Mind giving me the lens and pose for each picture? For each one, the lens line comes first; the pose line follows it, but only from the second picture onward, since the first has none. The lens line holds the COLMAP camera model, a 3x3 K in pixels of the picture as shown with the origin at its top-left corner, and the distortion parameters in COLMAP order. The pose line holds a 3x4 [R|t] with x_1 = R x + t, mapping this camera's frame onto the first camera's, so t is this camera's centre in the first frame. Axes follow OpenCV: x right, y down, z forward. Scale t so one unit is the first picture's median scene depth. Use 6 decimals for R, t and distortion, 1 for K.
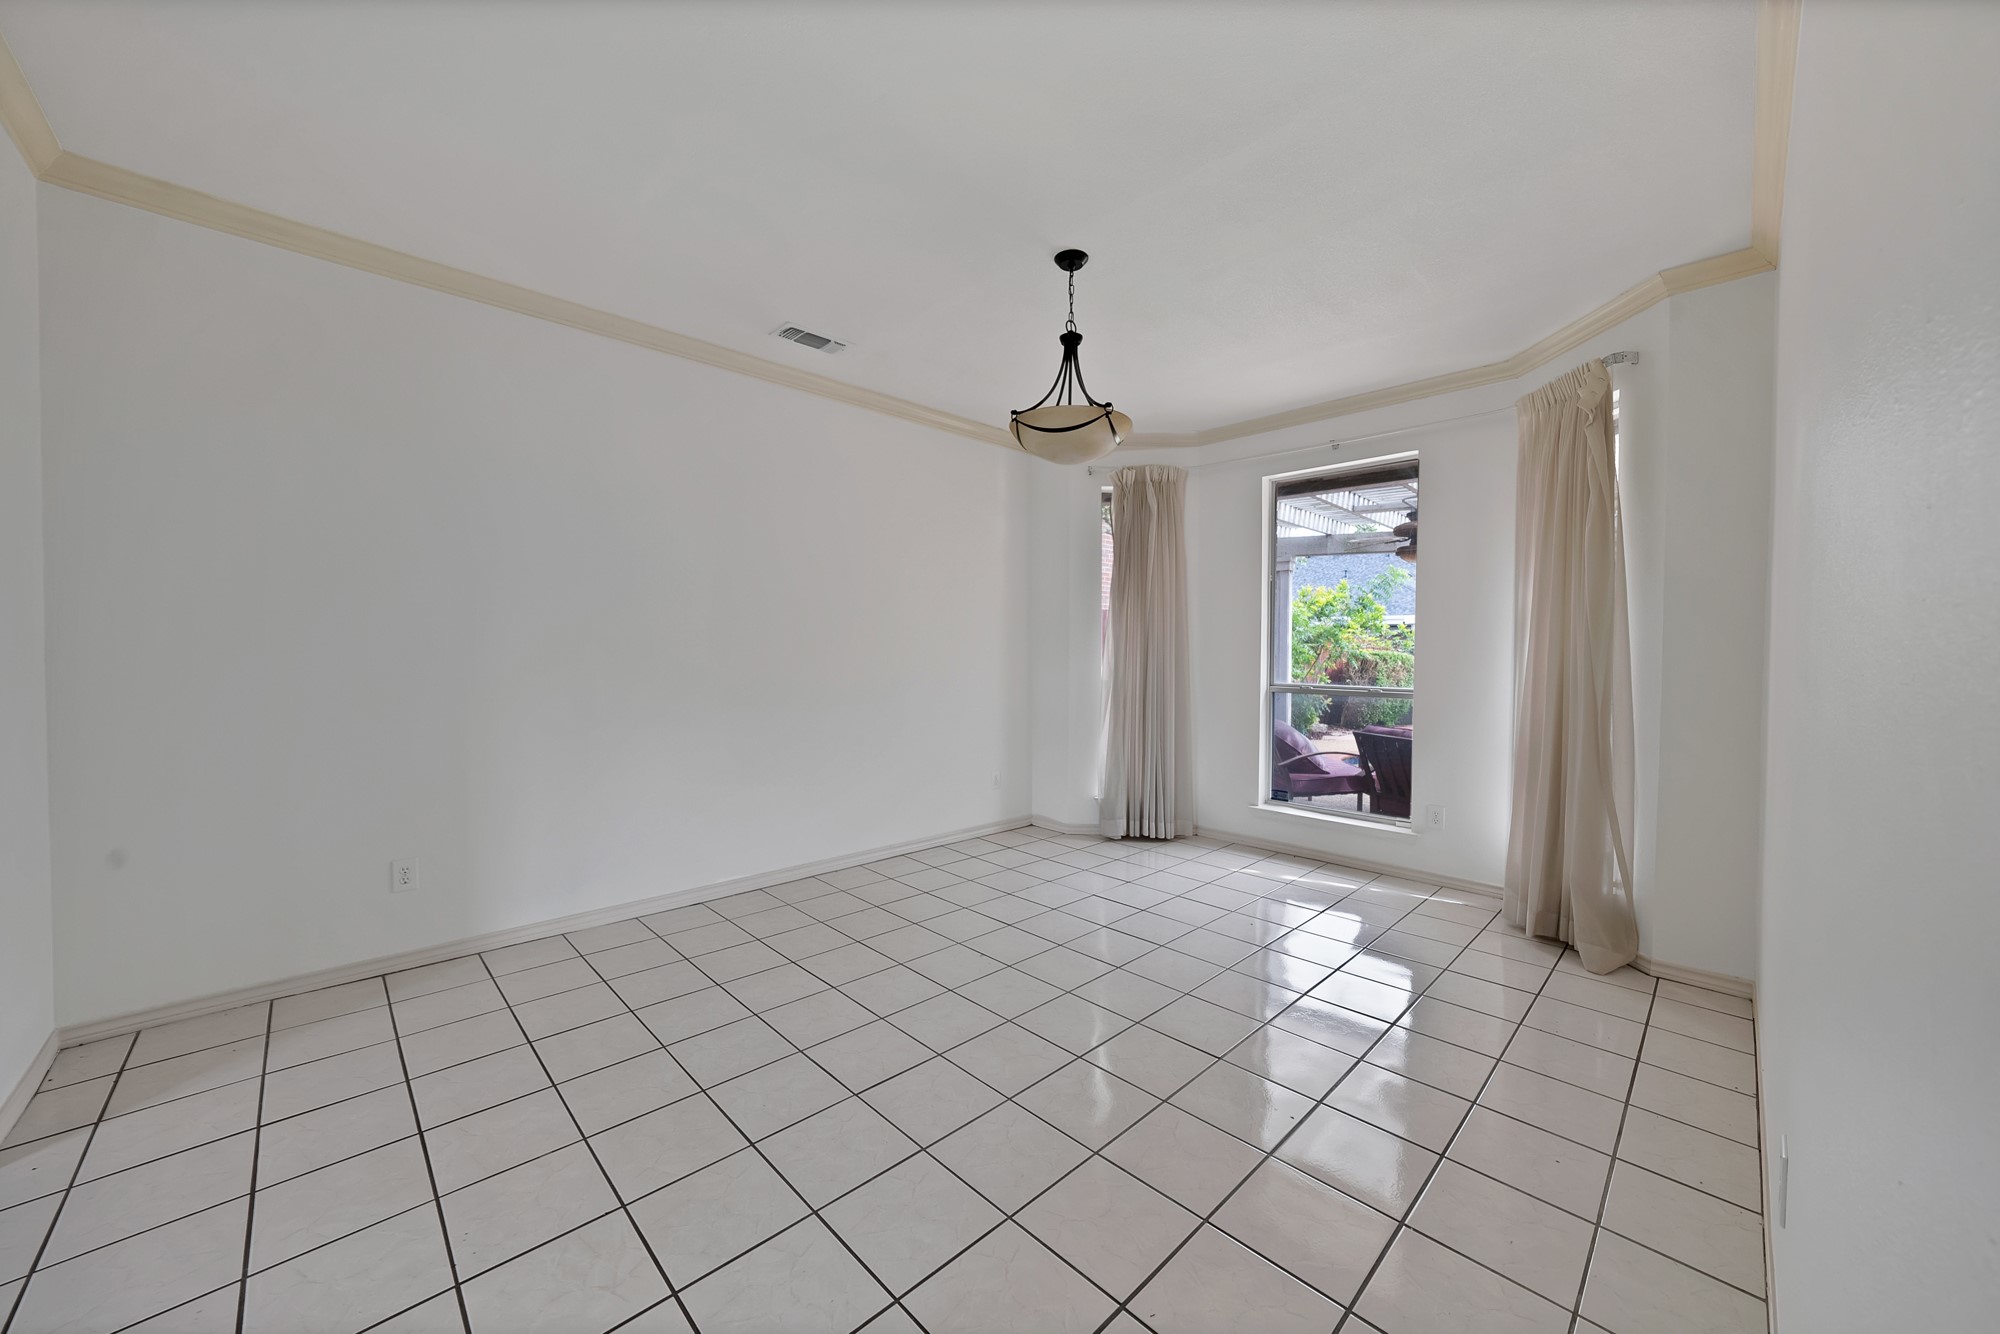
lens RADIAL K [[716.8, 0, 999.8], [0, 716.8, 641.4], [0, 0, 1]] dist [-0.024069, 0.005270]
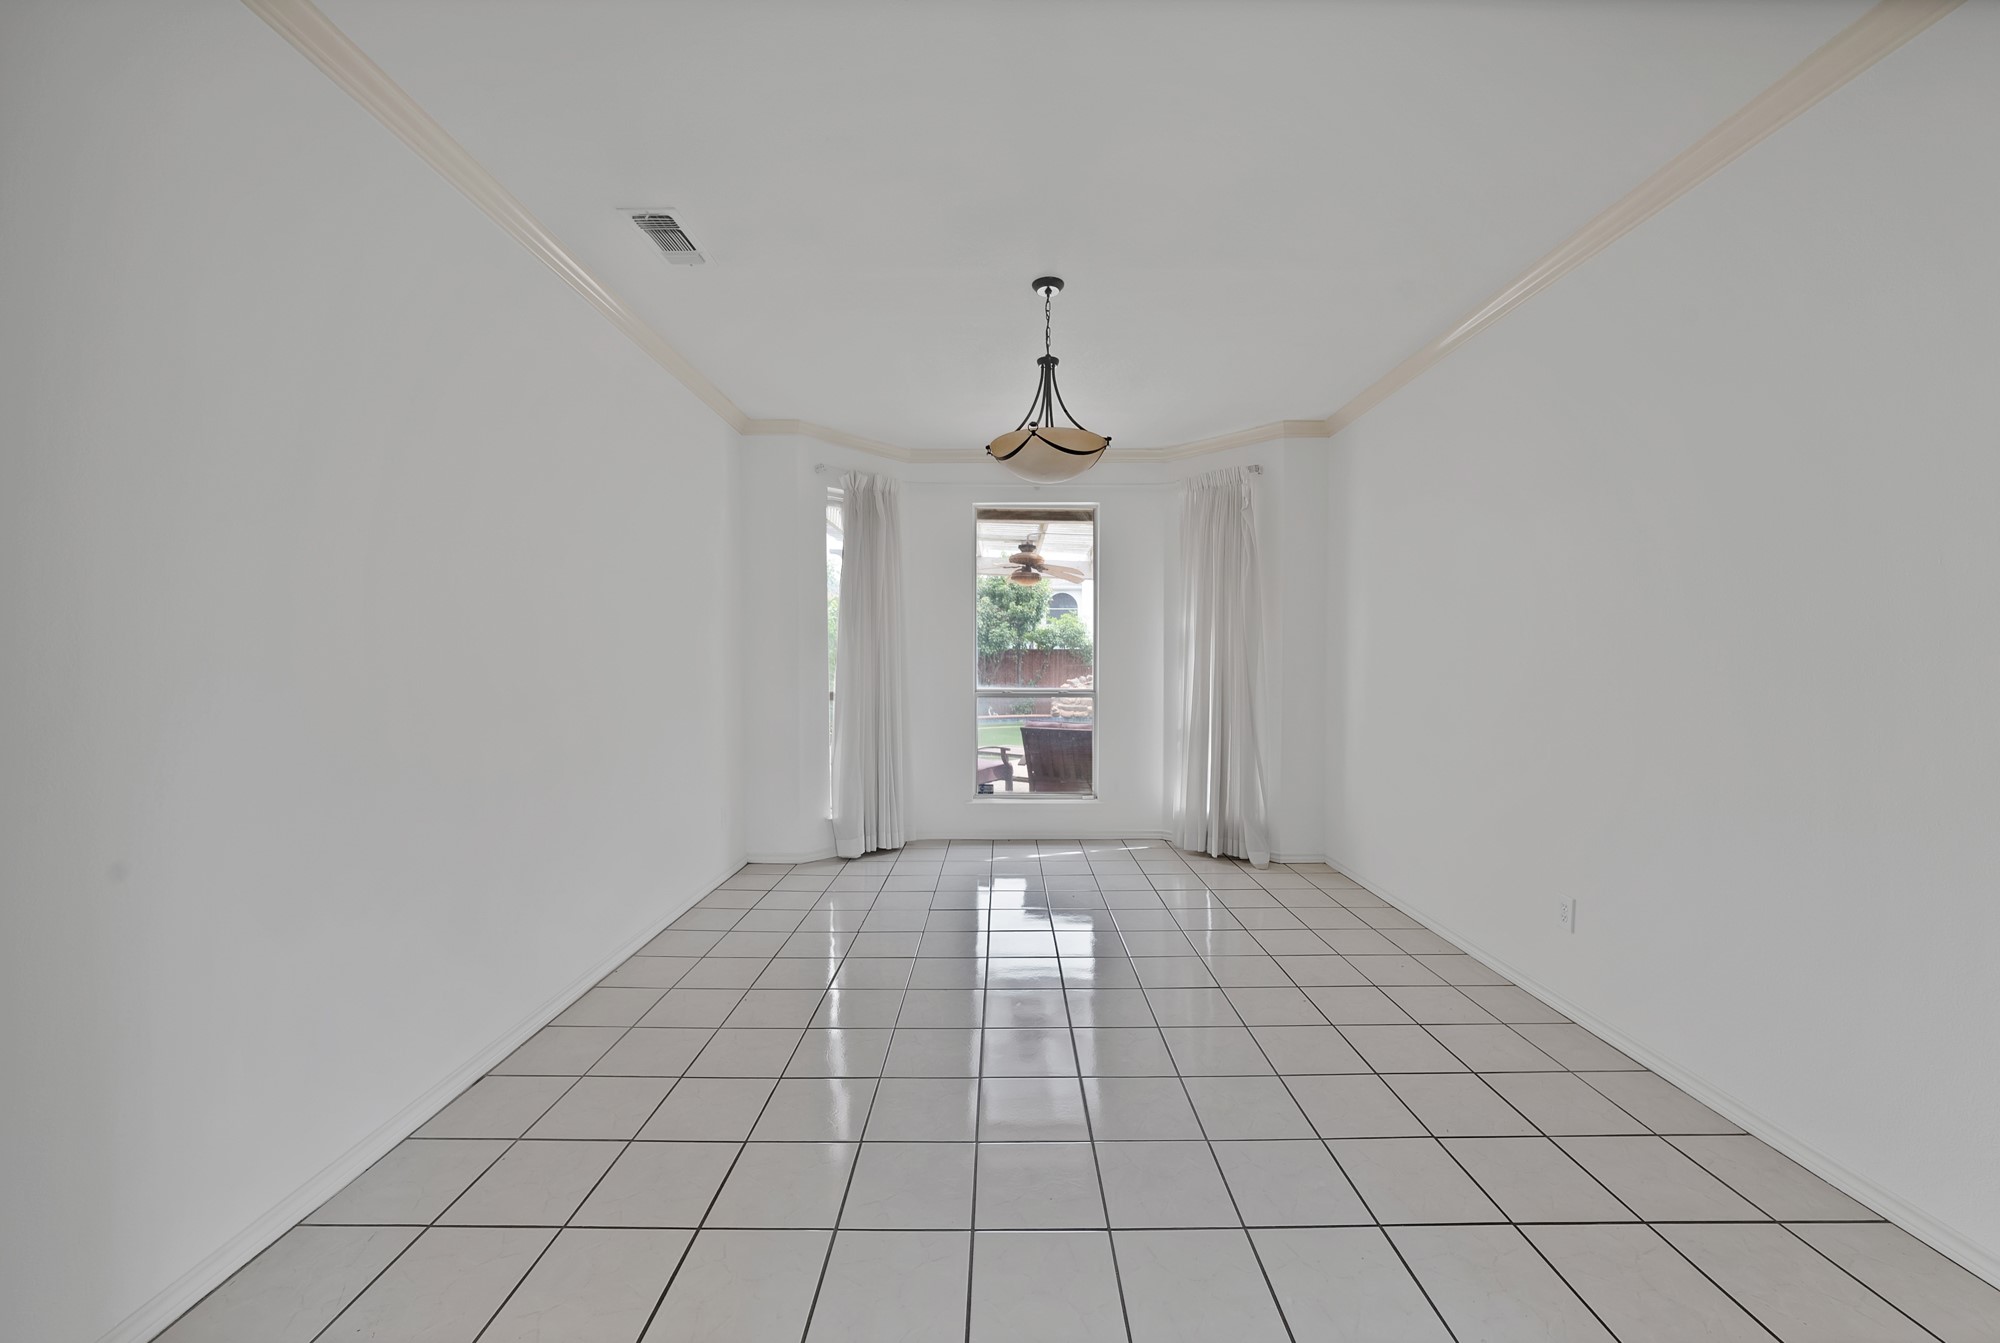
lens RADIAL K [[741.7, 0, 1002.0], [0, 741.7, 650.1], [0, 0, 1]] dist [-0.000554, -0.000010]
pose [[0.693251, 0.004294, 0.720683, -0.497896], [-0.003406, 0.999991, -0.002681, 0.000686], [-0.720688, -0.000596, 0.693259, 0.205145]]
